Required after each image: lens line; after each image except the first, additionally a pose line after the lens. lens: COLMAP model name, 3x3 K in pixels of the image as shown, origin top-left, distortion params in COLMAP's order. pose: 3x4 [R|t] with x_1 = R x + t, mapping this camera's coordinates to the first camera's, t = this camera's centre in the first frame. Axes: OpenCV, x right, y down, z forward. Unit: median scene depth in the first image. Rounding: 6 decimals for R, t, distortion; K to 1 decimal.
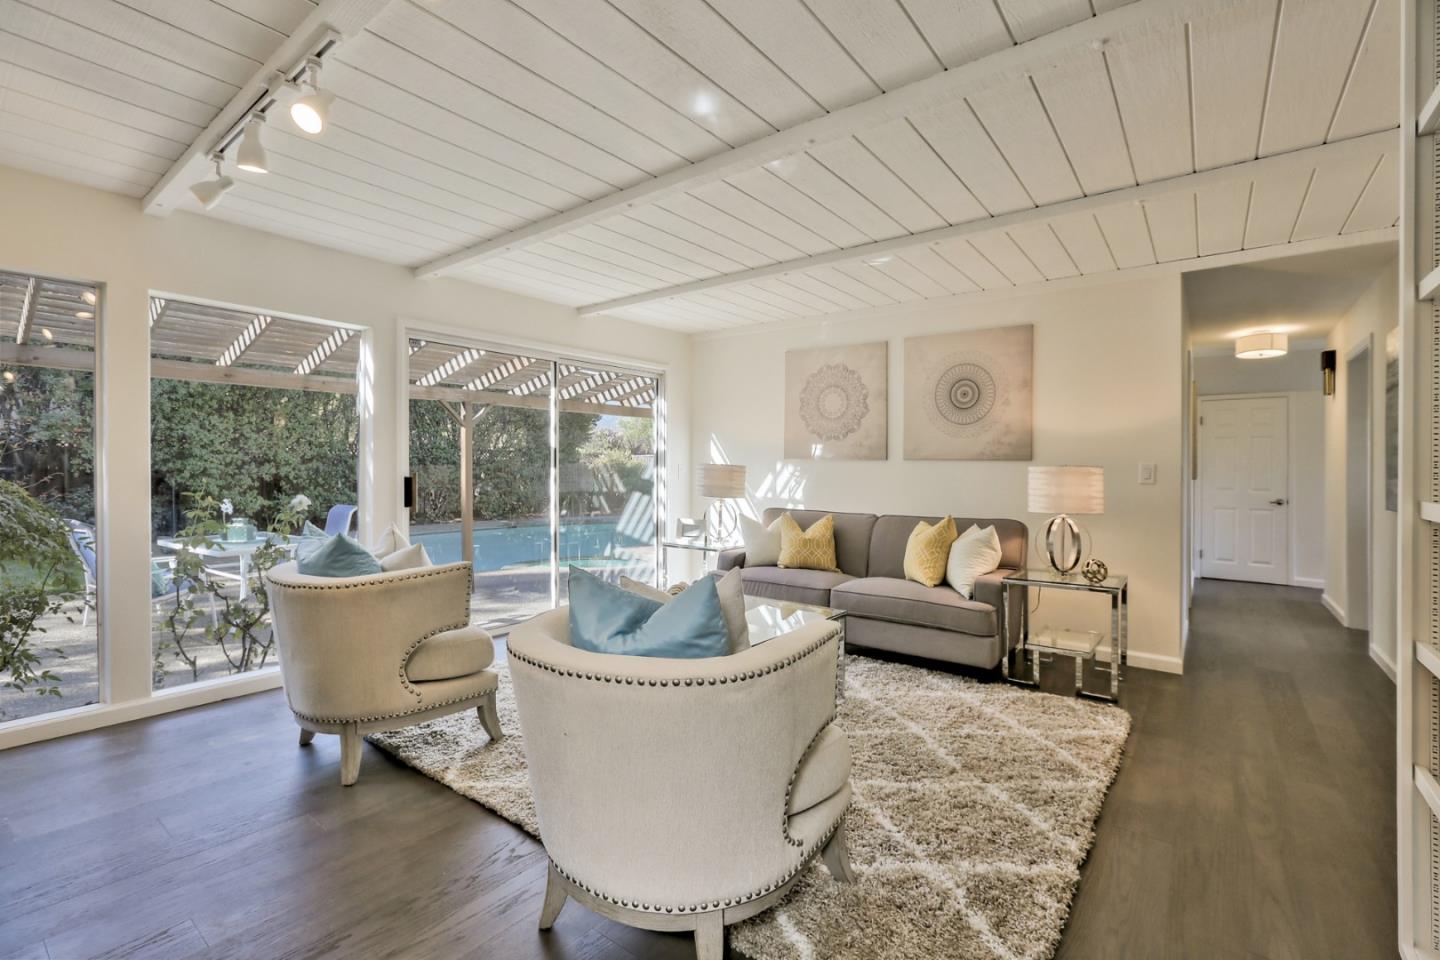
lens RADIAL K [[649.2, 0, 724.8], [0, 649.2, 476.9], [0, 0, 1]] dist [-0.032526, 0.003476]
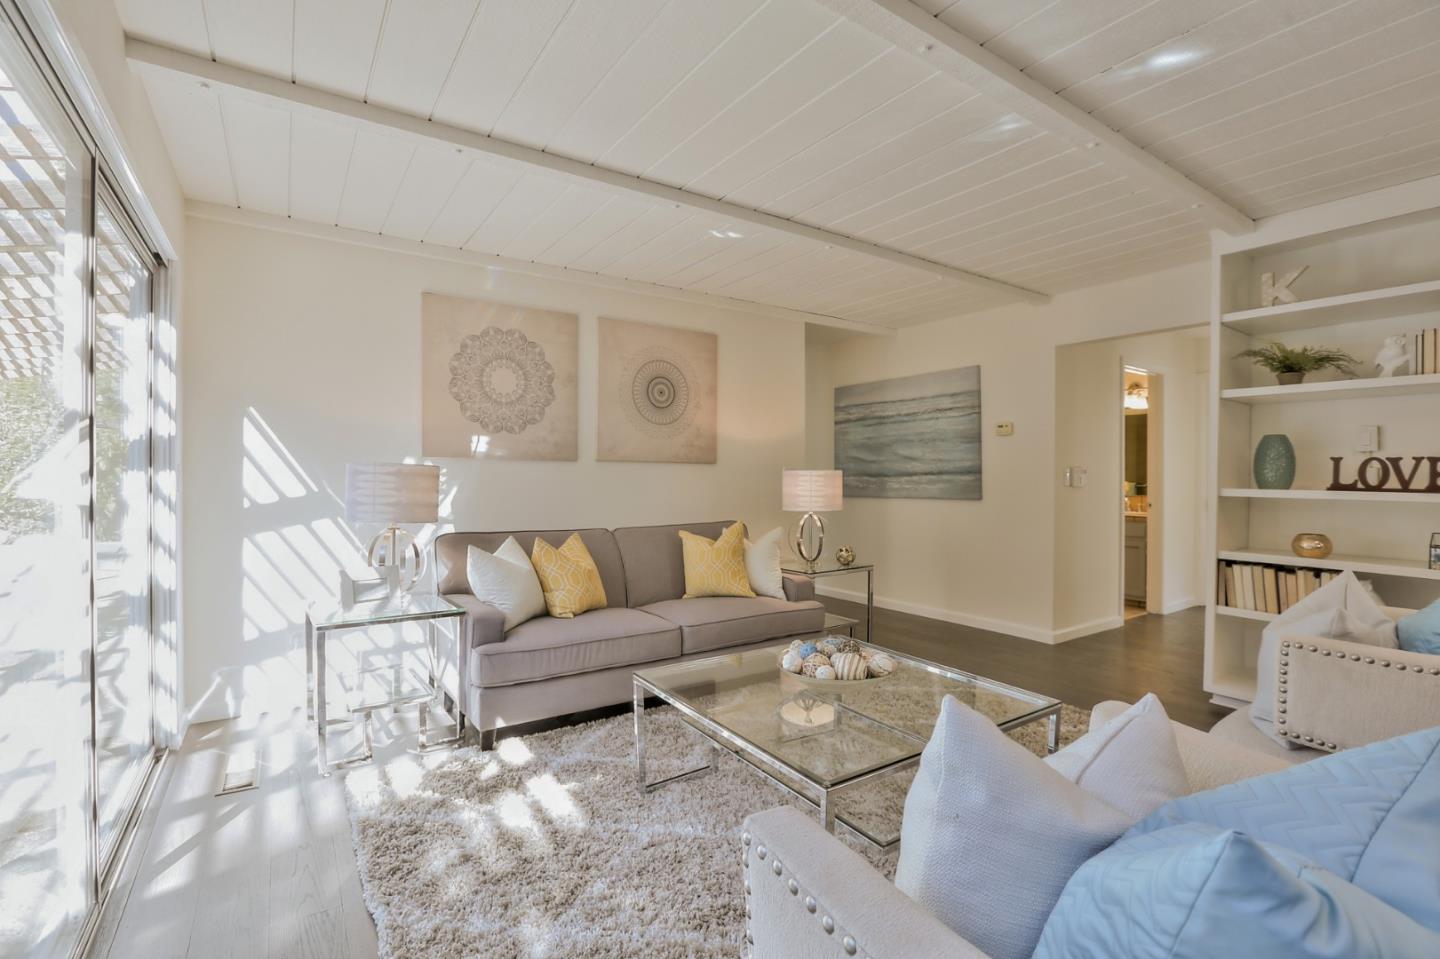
lens RADIAL K [[649.2, 0, 718.3], [0, 649.2, 471.7], [0, 0, 1]] dist [-0.032526, 0.003476]
pose [[0.324948, 0.001116, 0.945731, -0.455323], [0.015525, 0.999858, -0.006514, -0.004788], [-0.945605, 0.016799, 0.324884, 0.564543]]
